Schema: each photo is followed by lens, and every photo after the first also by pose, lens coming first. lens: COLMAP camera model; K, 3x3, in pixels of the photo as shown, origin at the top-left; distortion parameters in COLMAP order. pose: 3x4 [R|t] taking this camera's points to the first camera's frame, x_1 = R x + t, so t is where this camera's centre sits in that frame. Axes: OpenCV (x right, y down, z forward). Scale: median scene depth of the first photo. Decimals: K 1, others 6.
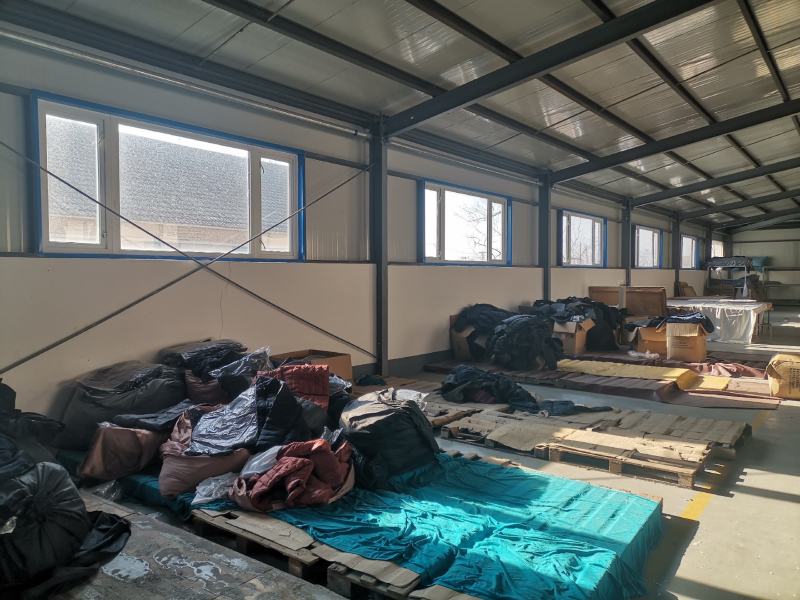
lens RADIAL K [[601.4, 0, 400.0], [0, 601.4, 300.0], [0, 0, 1]] dist [0.068964, -0.046757]
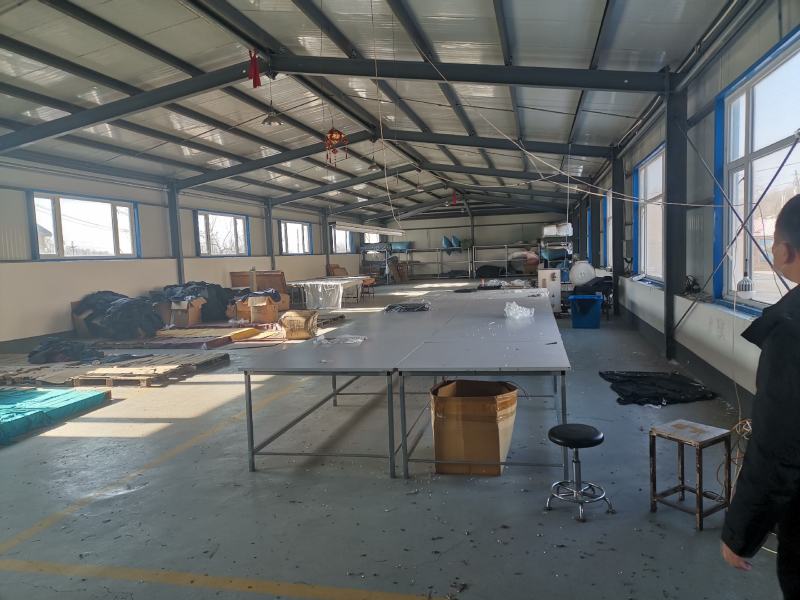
lens RADIAL K [[601.4, 0, 400.0], [0, 601.4, 300.0], [0, 0, 1]] dist [0.068964, -0.046757]
pose [[0.913479, -0.062854, 0.402003, 0.193587], [0.052812, 0.997954, 0.036027, 0.012459], [-0.403445, -0.011680, 0.914929, -0.394559]]
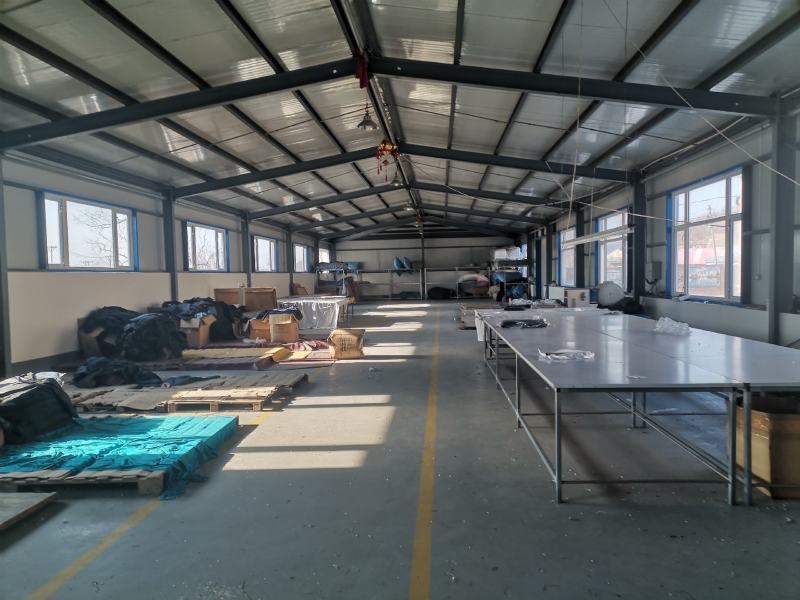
lens RADIAL K [[601.4, 0, 400.0], [0, 601.4, 300.0], [0, 0, 1]] dist [0.068964, -0.046757]
pose [[0.836784, -0.037598, 0.546240, -0.028976], [0.041316, 0.999131, 0.005478, 0.010911], [-0.545972, 0.017985, 0.837611, -0.221773]]
